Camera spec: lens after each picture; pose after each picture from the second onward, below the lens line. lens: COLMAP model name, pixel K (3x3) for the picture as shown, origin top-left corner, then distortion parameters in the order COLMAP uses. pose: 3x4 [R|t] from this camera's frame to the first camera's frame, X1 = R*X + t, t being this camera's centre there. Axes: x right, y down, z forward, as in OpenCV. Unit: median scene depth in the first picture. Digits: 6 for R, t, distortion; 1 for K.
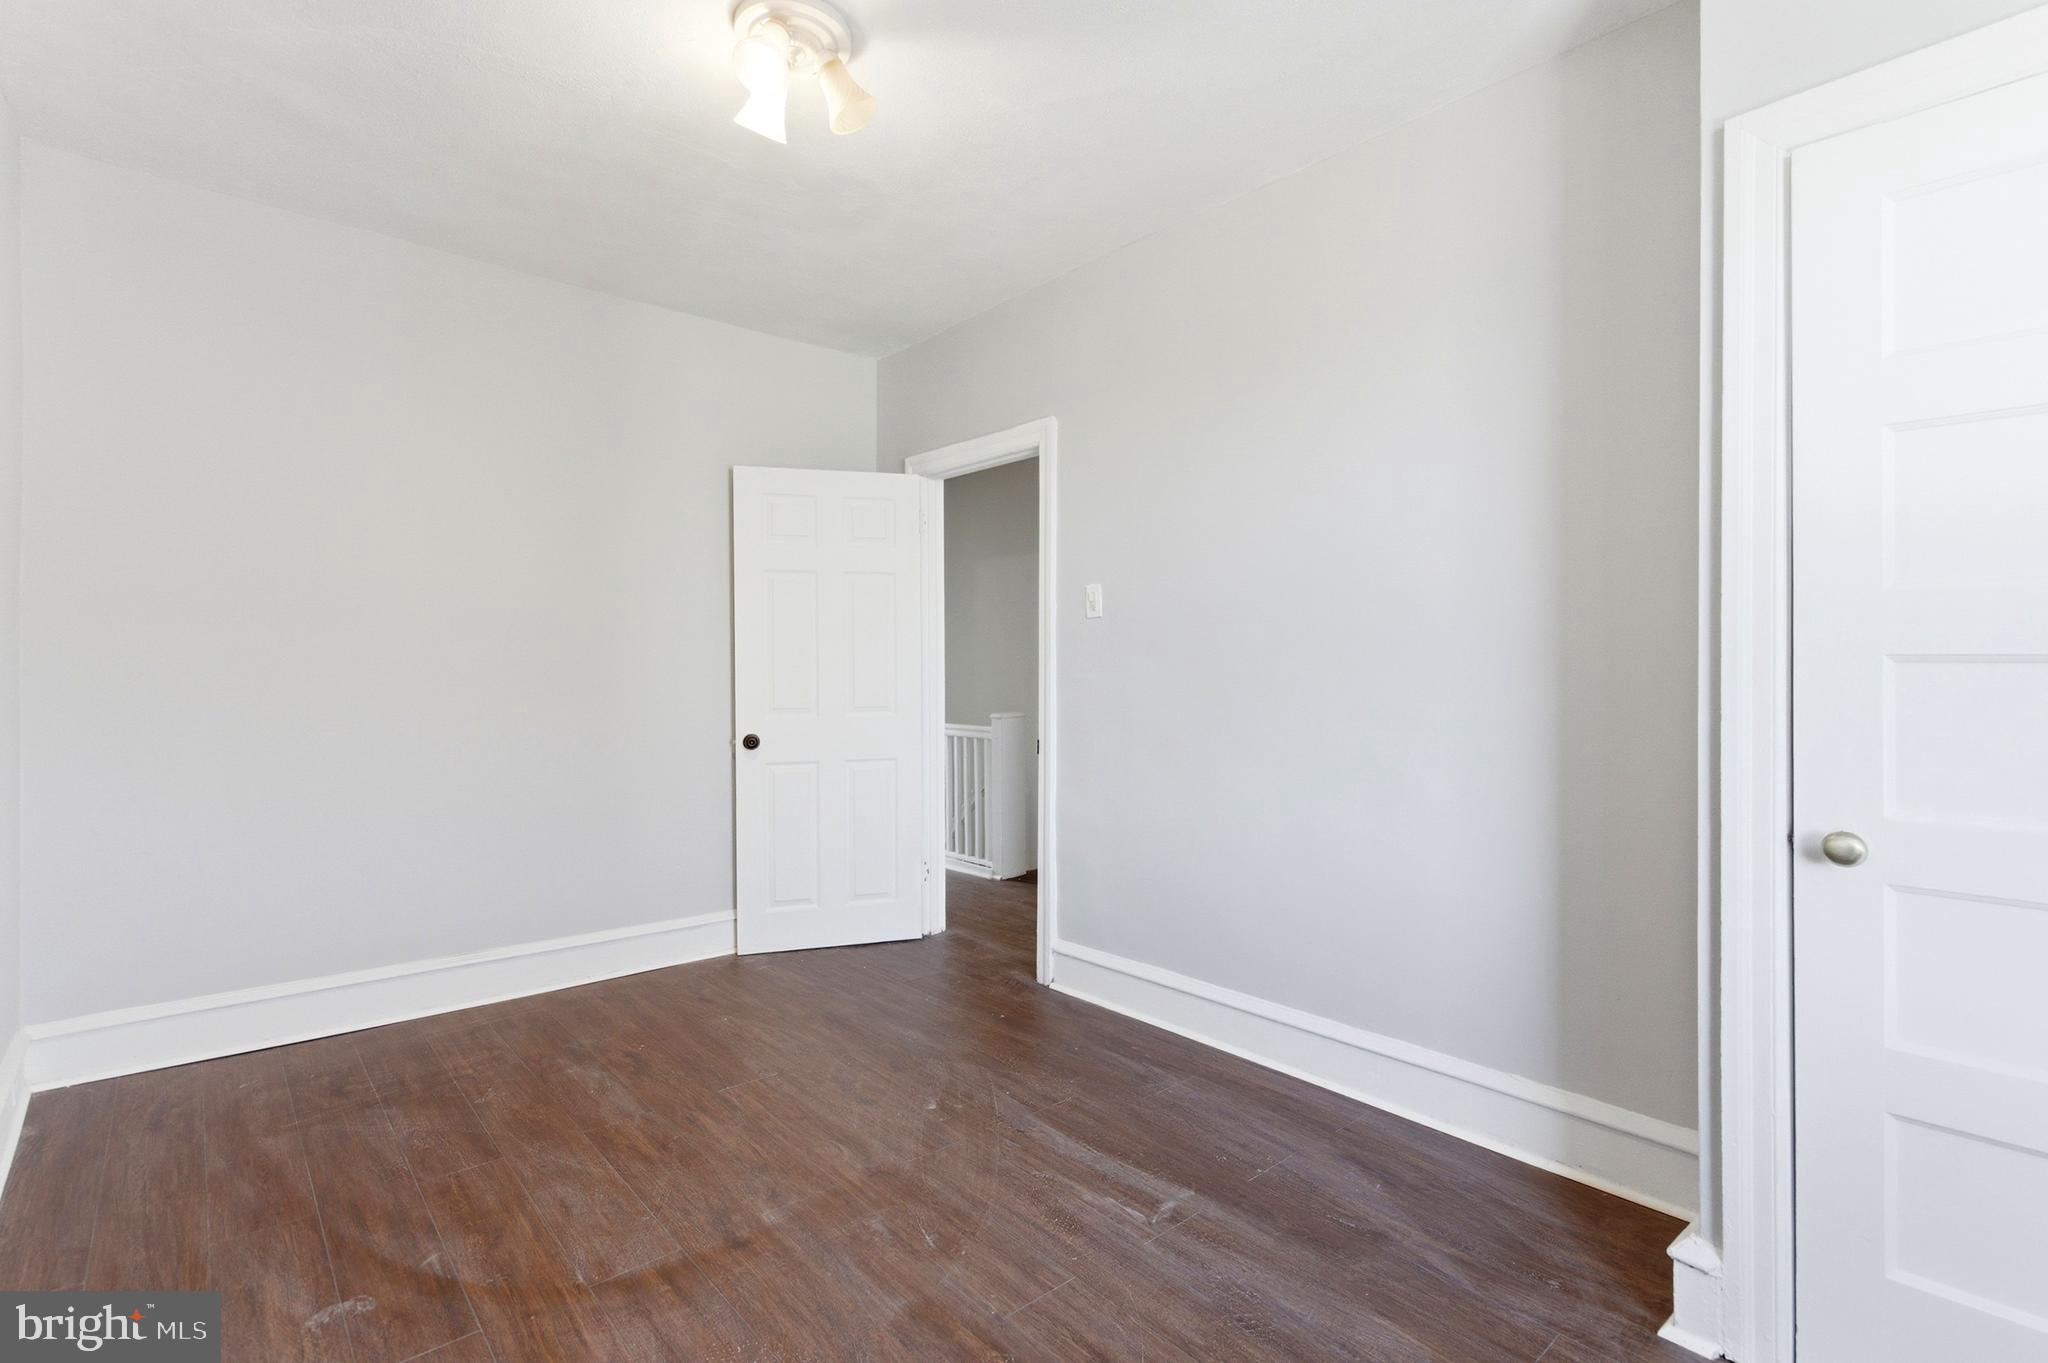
lens RADIAL K [[945.9, 0, 1024.0], [0, 945.9, 681.5], [0, 0, 1]] dist [0.021278, 0.000174]
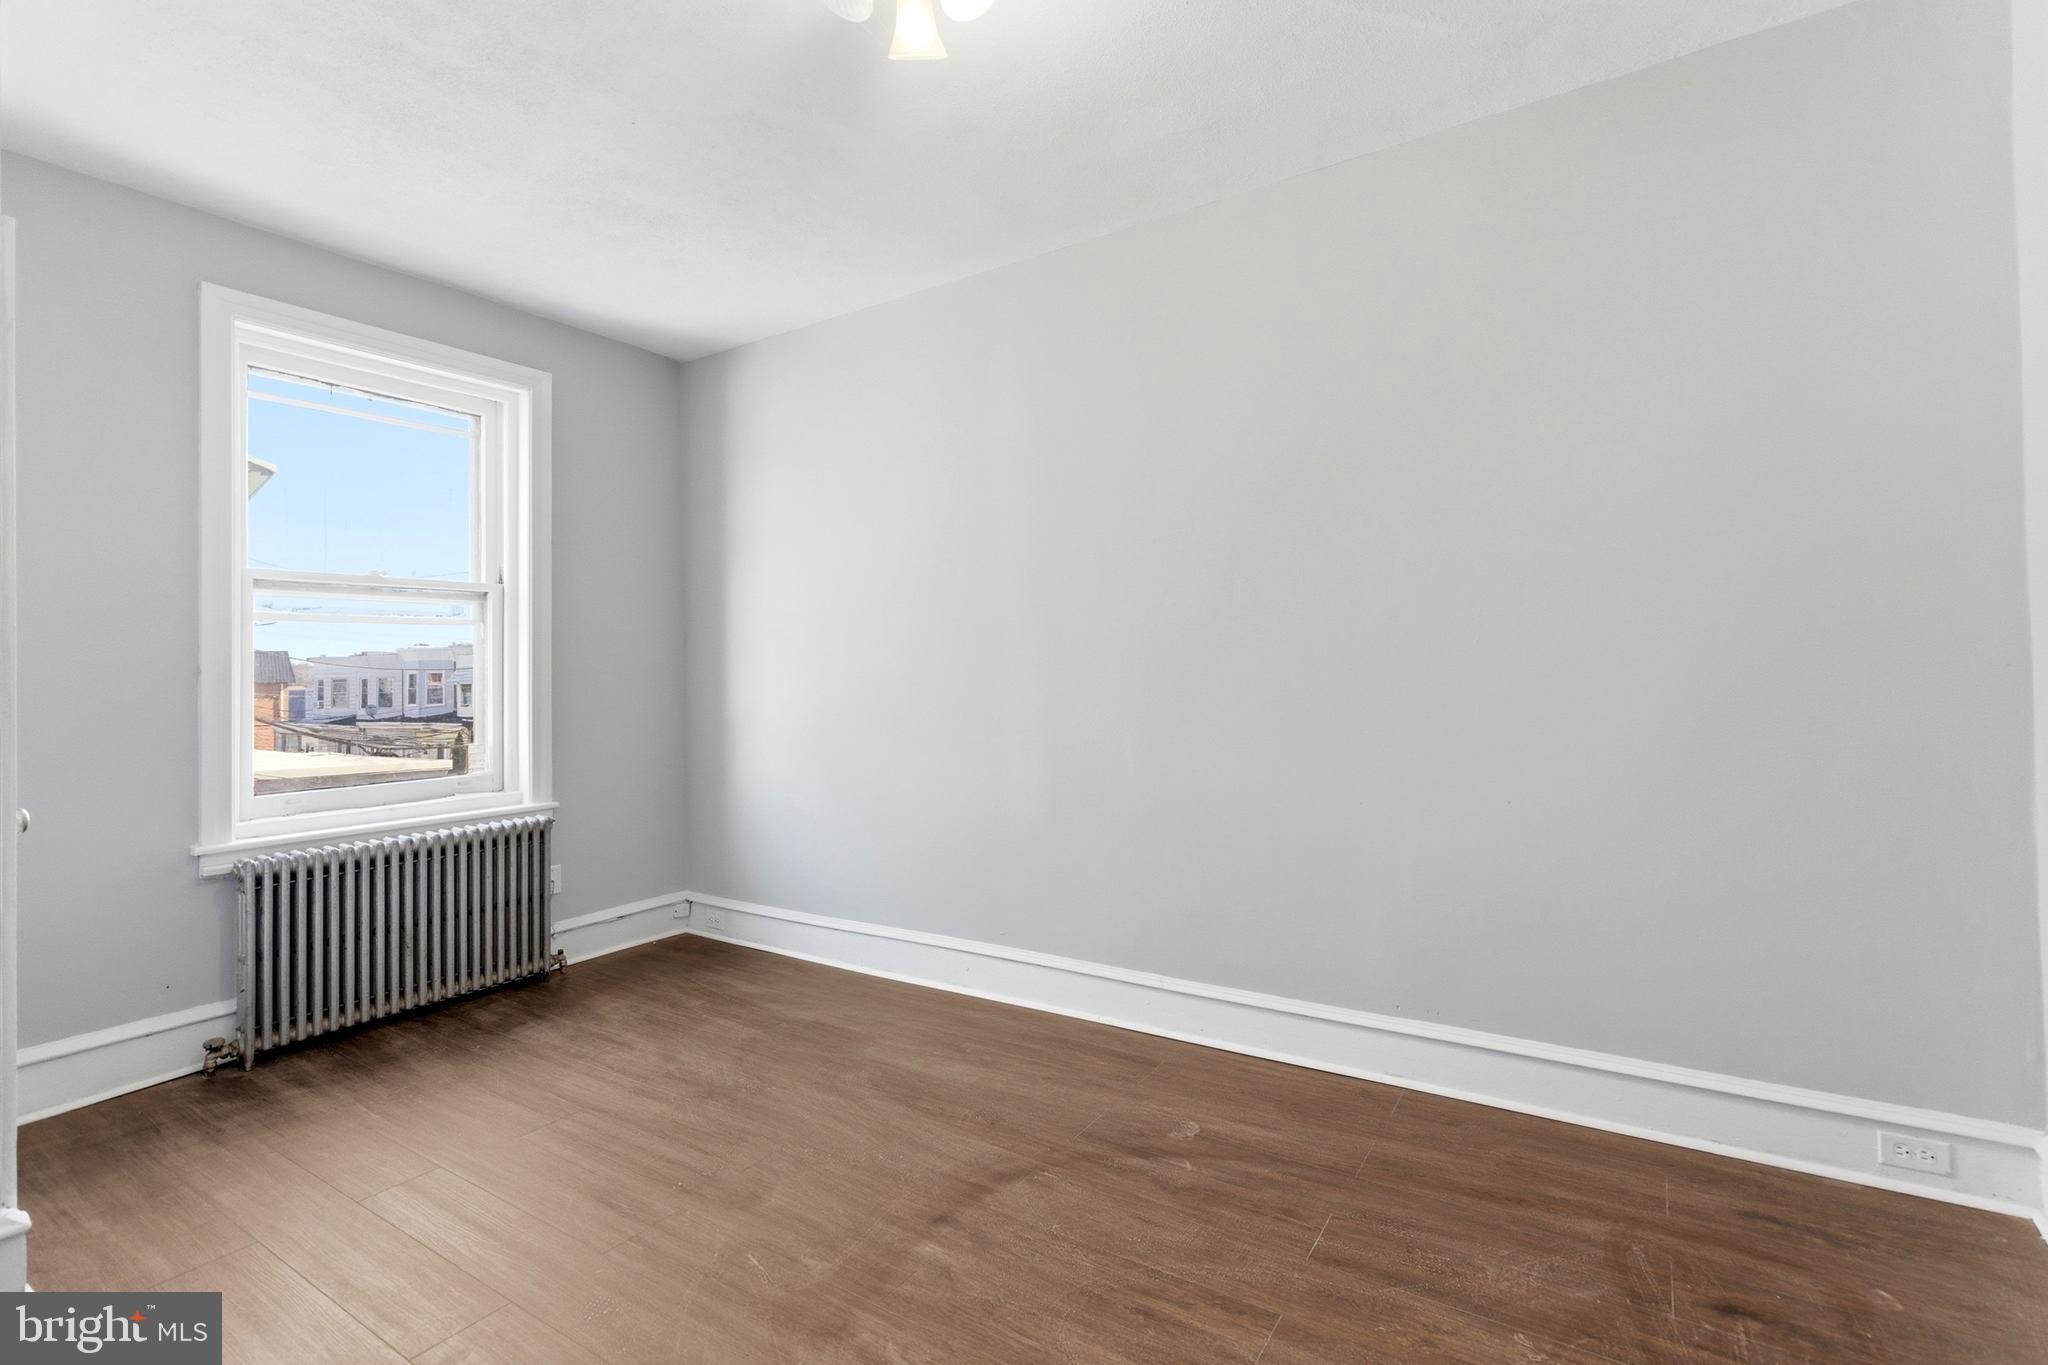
lens RADIAL K [[945.9, 0, 1024.0], [0, 945.9, 682.5], [0, 0, 1]] dist [0.021278, 0.000174]
pose [[-0.962679, 0.027308, -0.269265, -0.115041], [0.021555, 0.999472, 0.024301, -0.025501], [0.269787, 0.017590, -0.962759, 1.939606]]
